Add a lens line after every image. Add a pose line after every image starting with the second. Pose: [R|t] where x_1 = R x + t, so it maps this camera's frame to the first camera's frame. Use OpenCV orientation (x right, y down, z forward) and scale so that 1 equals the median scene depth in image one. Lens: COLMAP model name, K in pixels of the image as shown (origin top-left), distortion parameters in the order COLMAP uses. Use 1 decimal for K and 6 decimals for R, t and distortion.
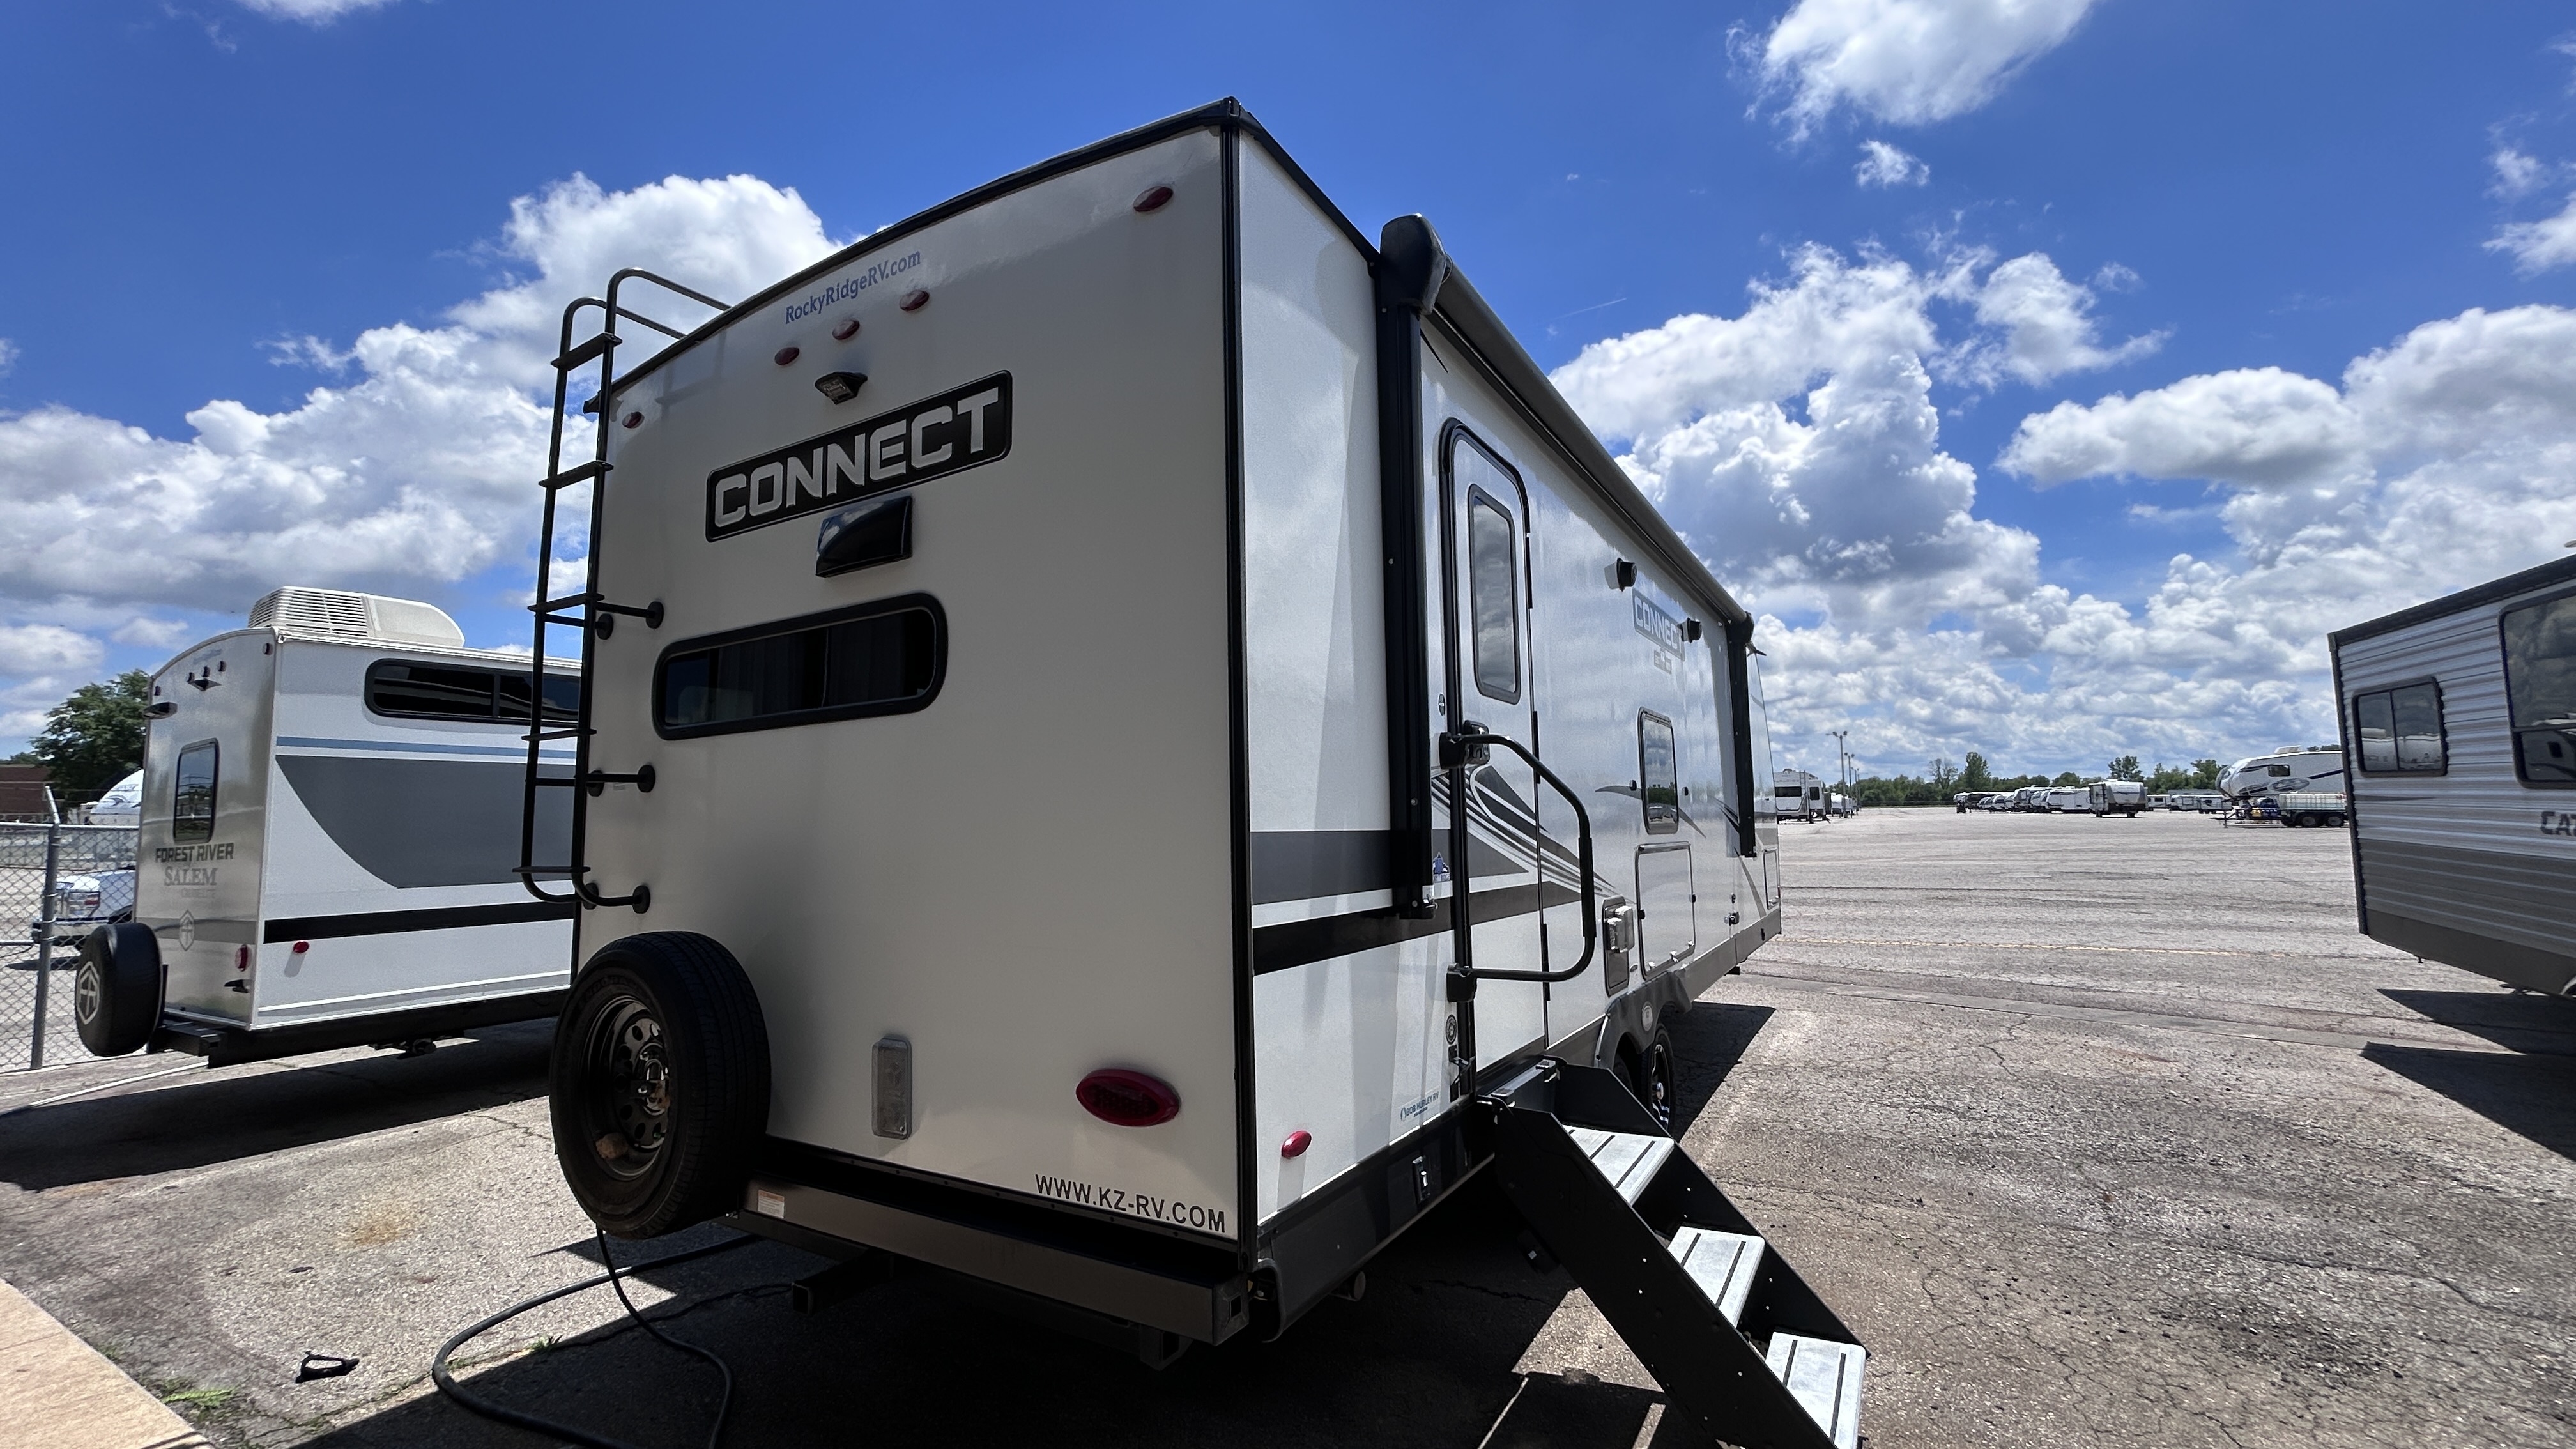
lens RADIAL K [[1038.3, 0, 1283.6], [0, 1038.3, 721.4], [0, 0, 1]] dist [-0.001004, -0.000346]
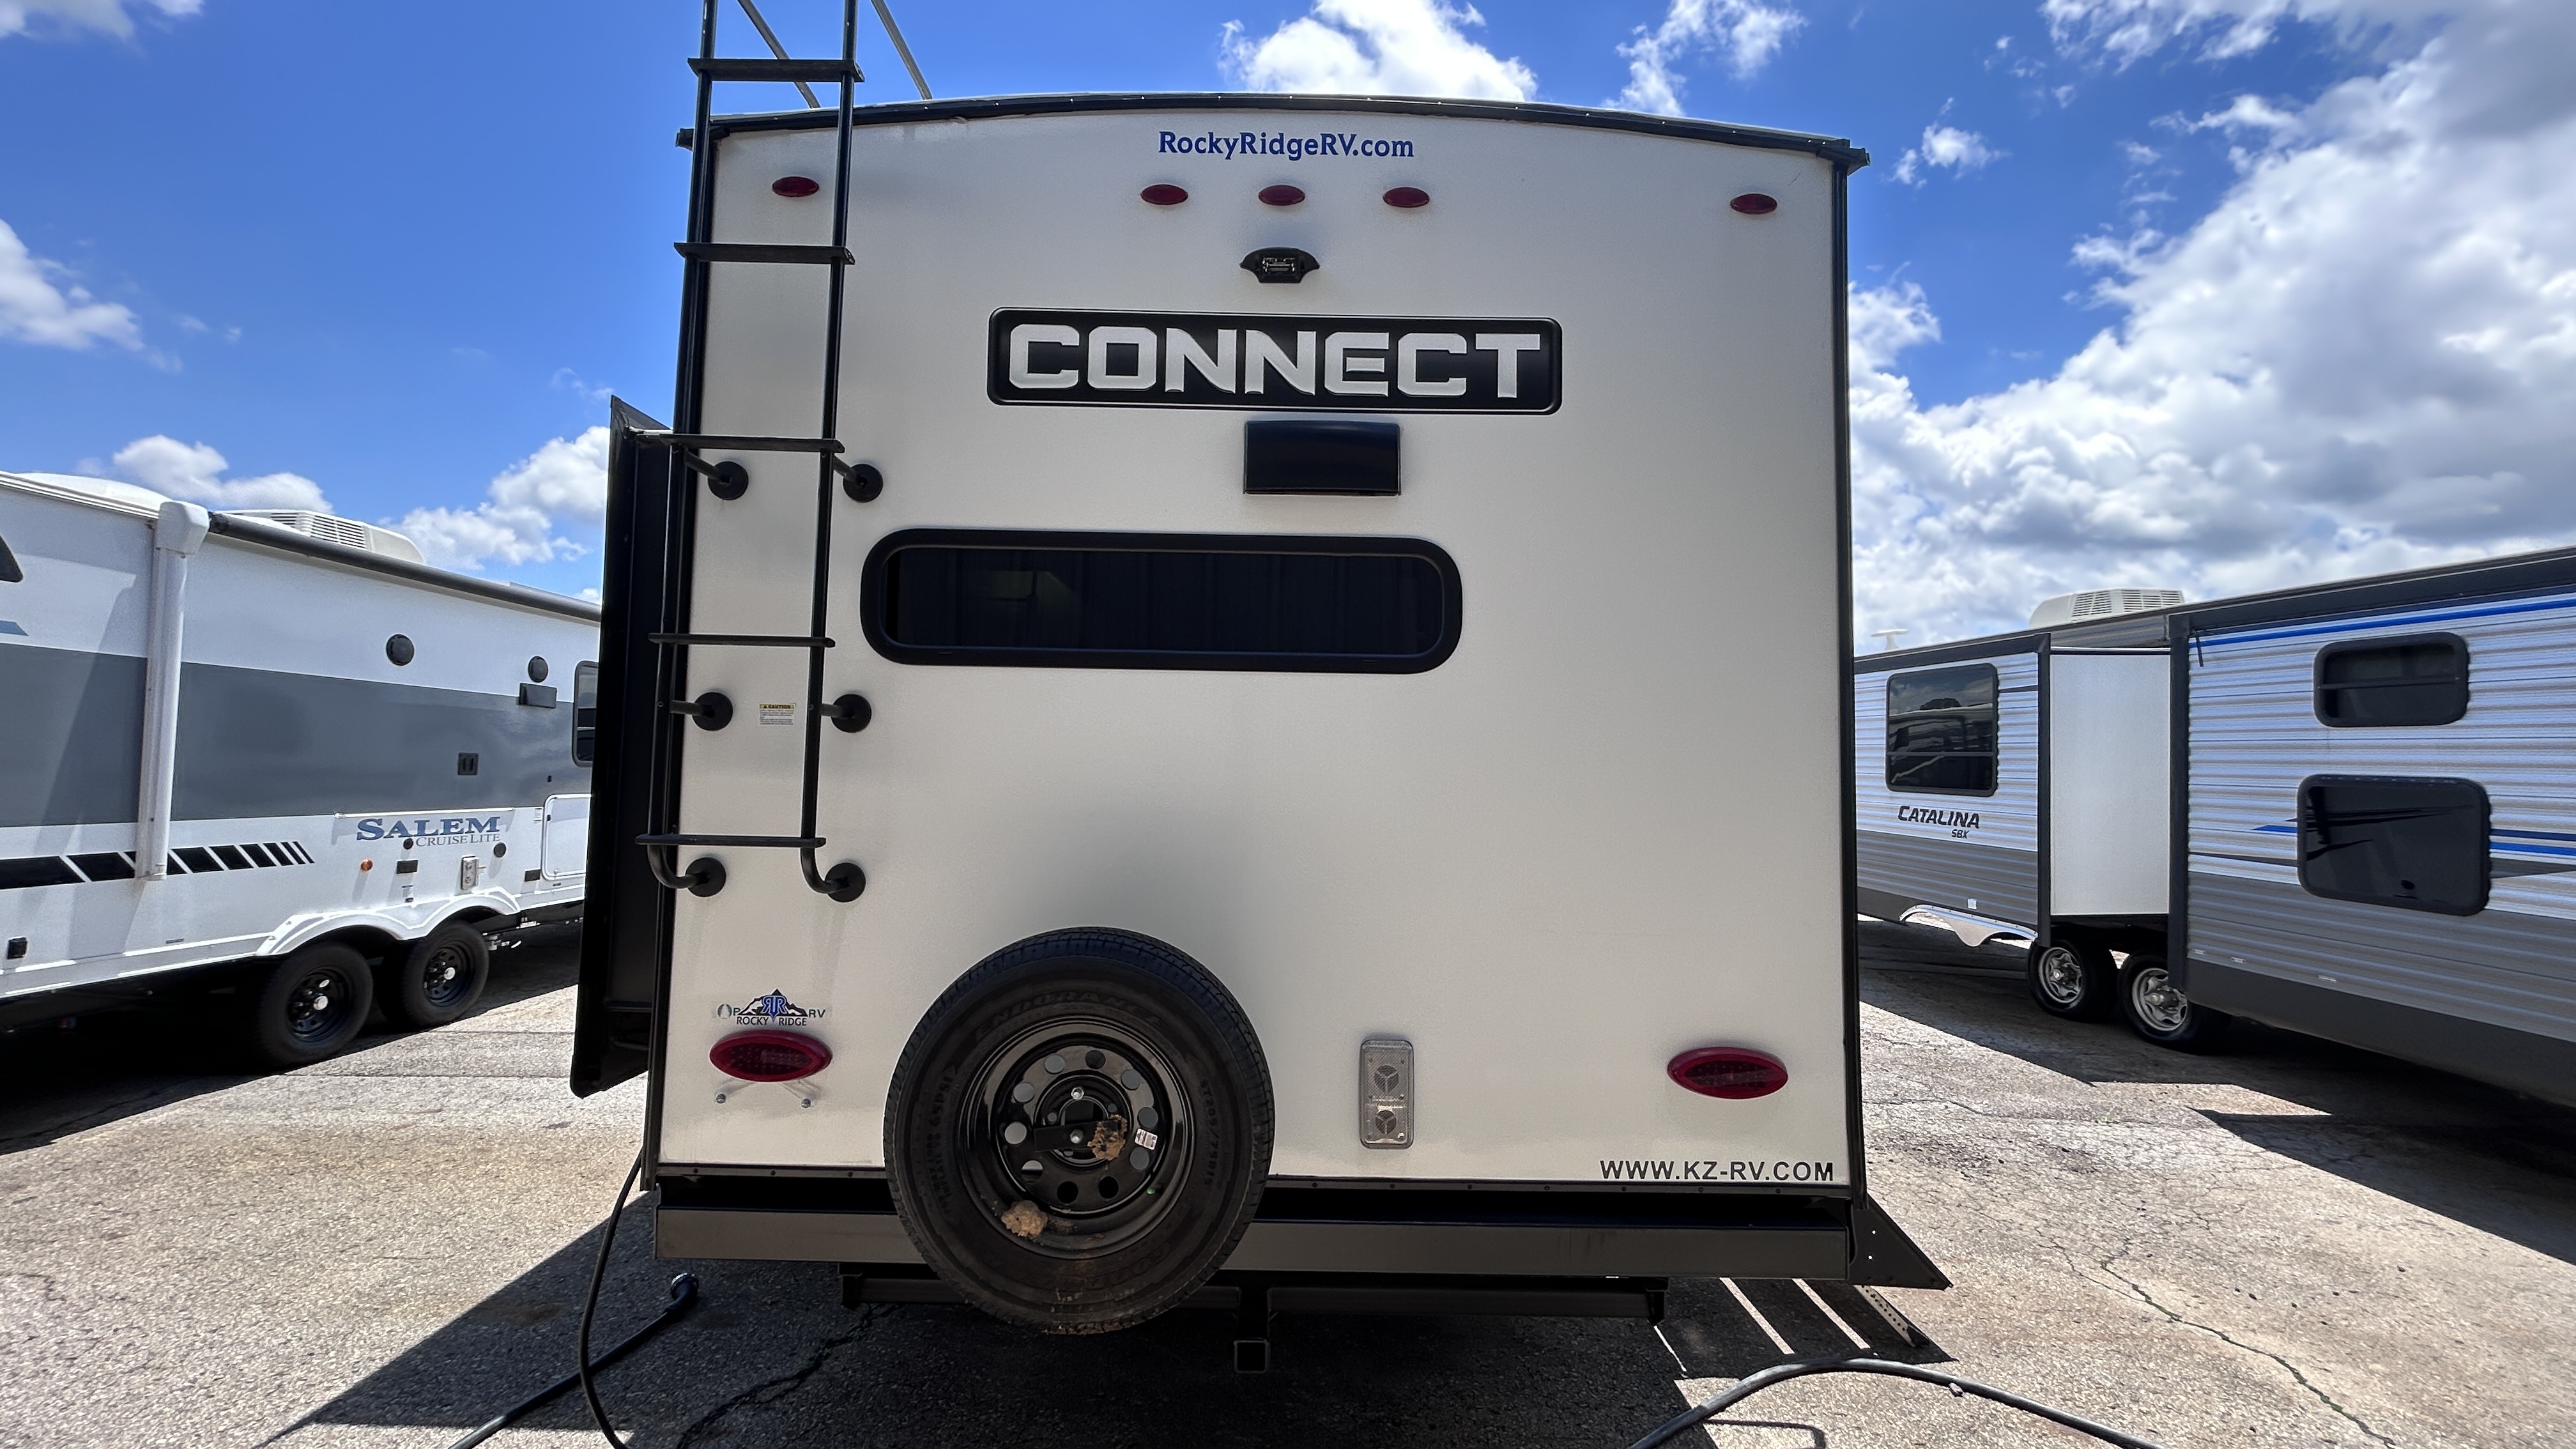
lens RADIAL K [[1095.0, 0, 1286.6], [0, 1095.0, 741.5], [0, 0, 1]] dist [-0.005472, -0.000259]
pose [[0.853157, 0.065906, 0.517474, -0.852919], [-0.093041, 0.995306, 0.026632, 0.030361], [-0.513290, -0.070868, 0.855284, 0.231289]]
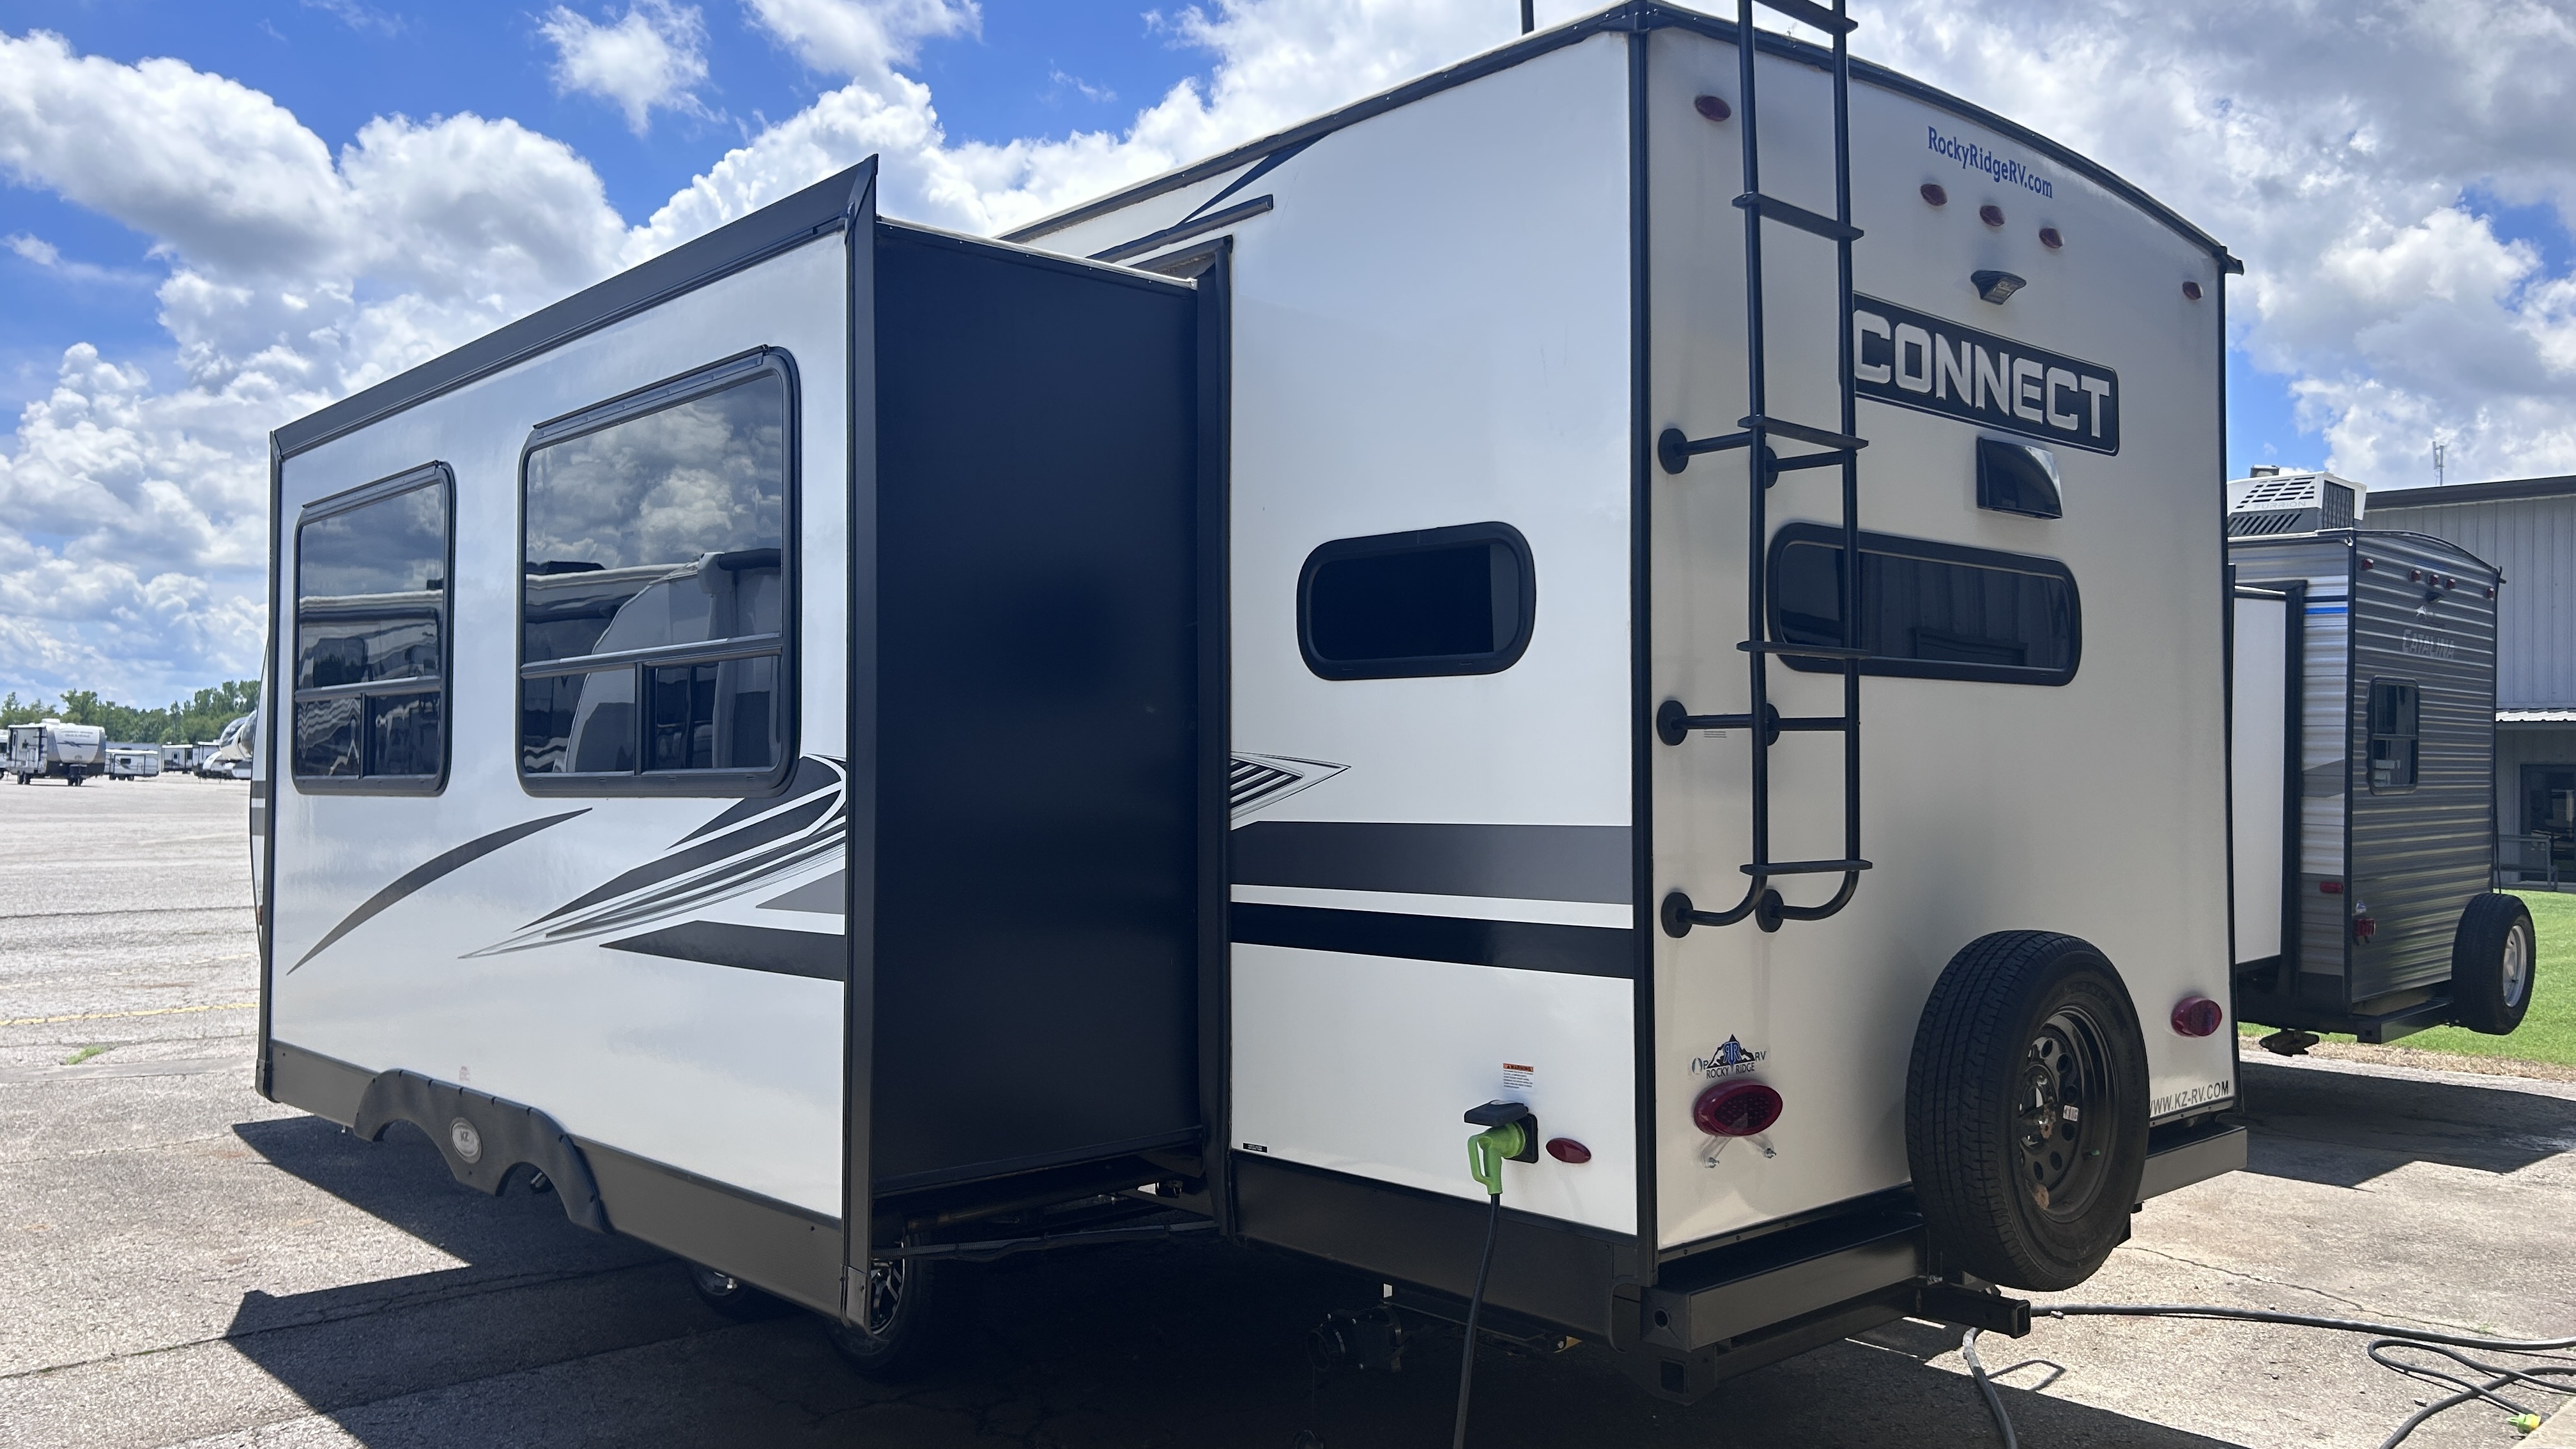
lens RADIAL K [[1982.8, 0, 1293.2], [0, 1982.8, 762.3], [0, 0, 1]] dist [-0.011406, 0.000999]
pose [[0.281528, 0.027545, 0.959158, -2.139775], [-0.106097, 0.994352, 0.002586, 0.120989], [-0.953669, -0.102492, 0.282861, 1.060712]]
